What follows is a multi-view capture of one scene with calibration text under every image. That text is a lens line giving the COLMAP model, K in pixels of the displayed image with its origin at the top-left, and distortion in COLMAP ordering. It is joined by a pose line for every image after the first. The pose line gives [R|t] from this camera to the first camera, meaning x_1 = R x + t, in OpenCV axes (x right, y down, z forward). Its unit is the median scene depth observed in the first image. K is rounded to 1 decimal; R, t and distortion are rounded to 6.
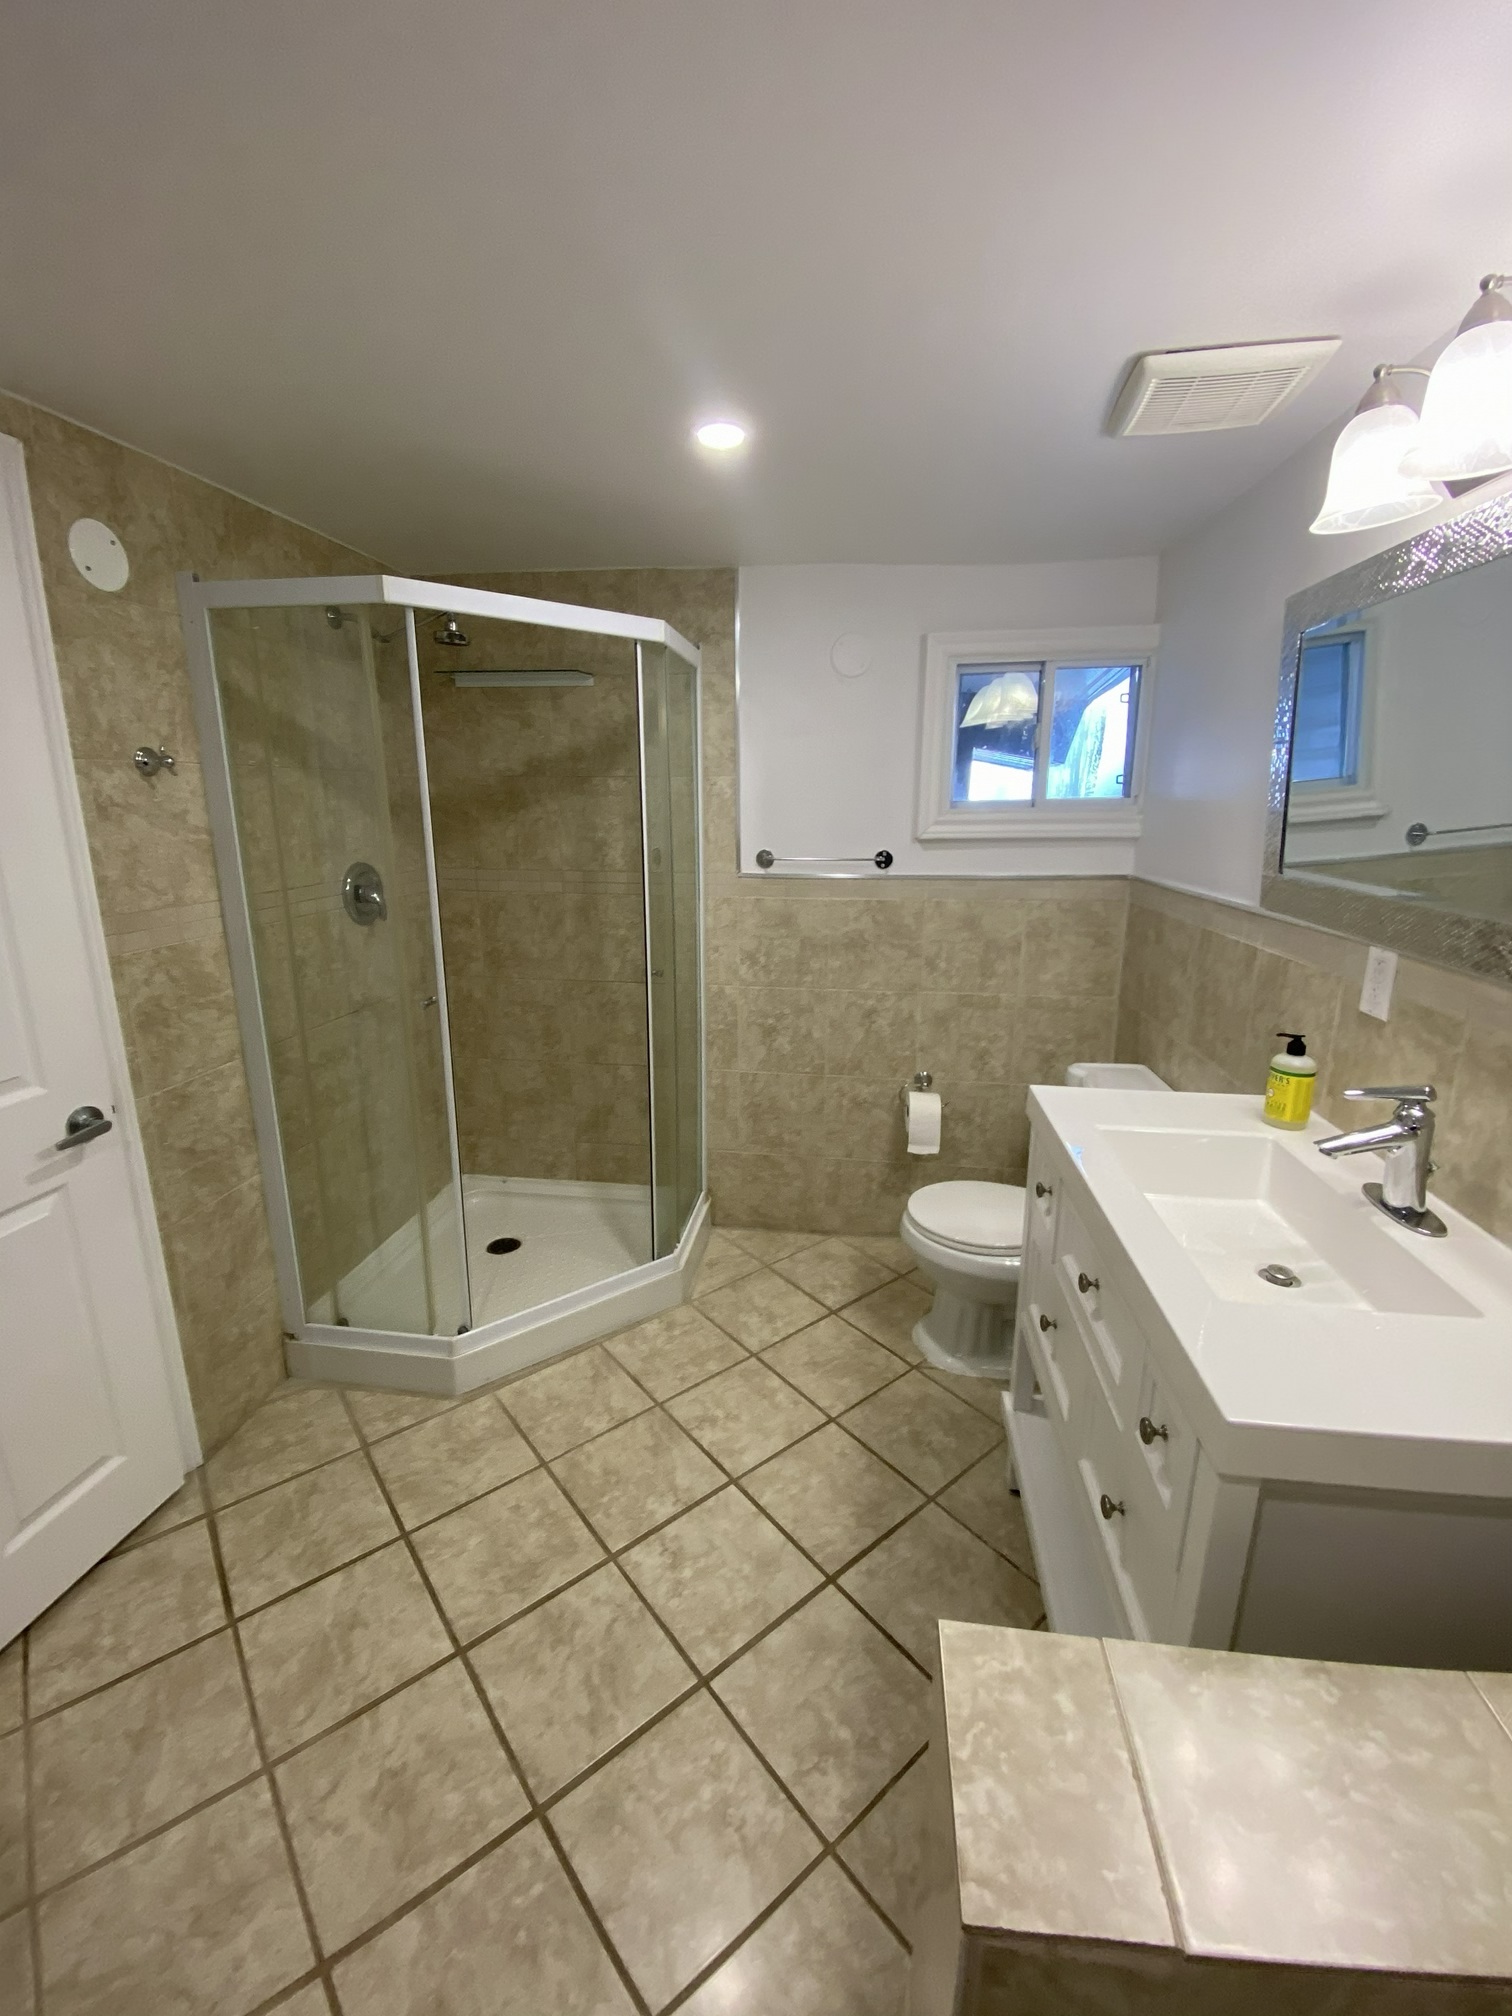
lens RADIAL K [[829.3, 0, 757.4], [0, 829.3, 1003.7], [0, 0, 1]] dist [0.013470, -0.001147]
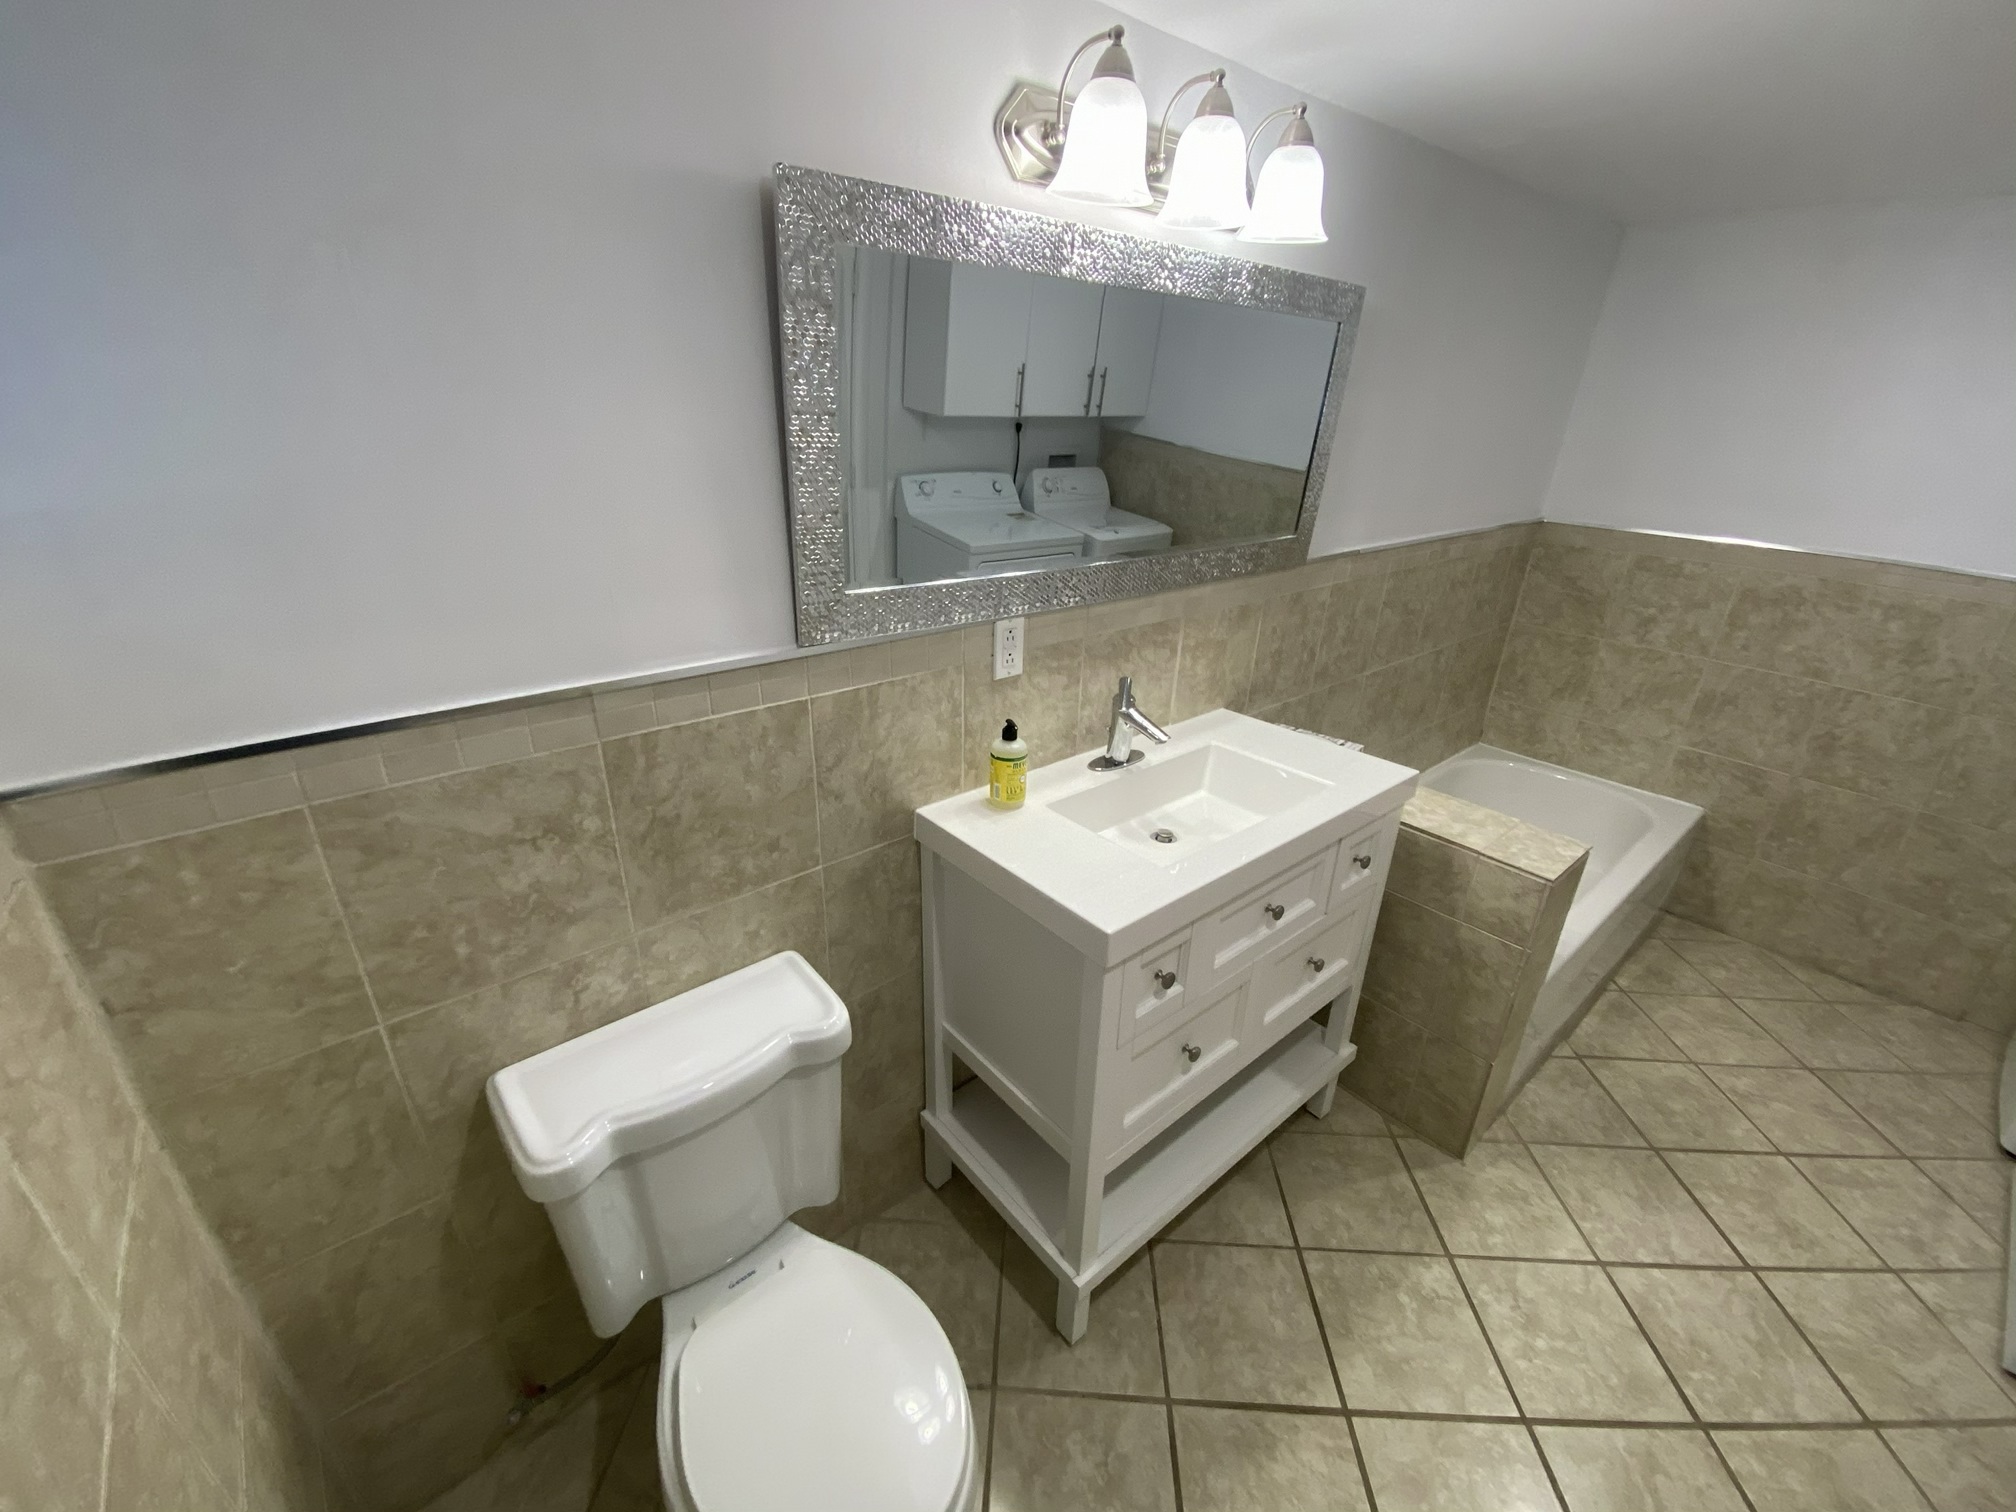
lens RADIAL K [[829.3, 0, 1014.2], [0, 829.3, 756.9], [0, 0, 1]] dist [0.013470, -0.001147]
pose [[-0.738044, -0.281691, 0.613140, -0.000860], [0.131941, 0.830899, 0.540554, -0.420085], [-0.661727, 0.479851, -0.576073, 1.402604]]
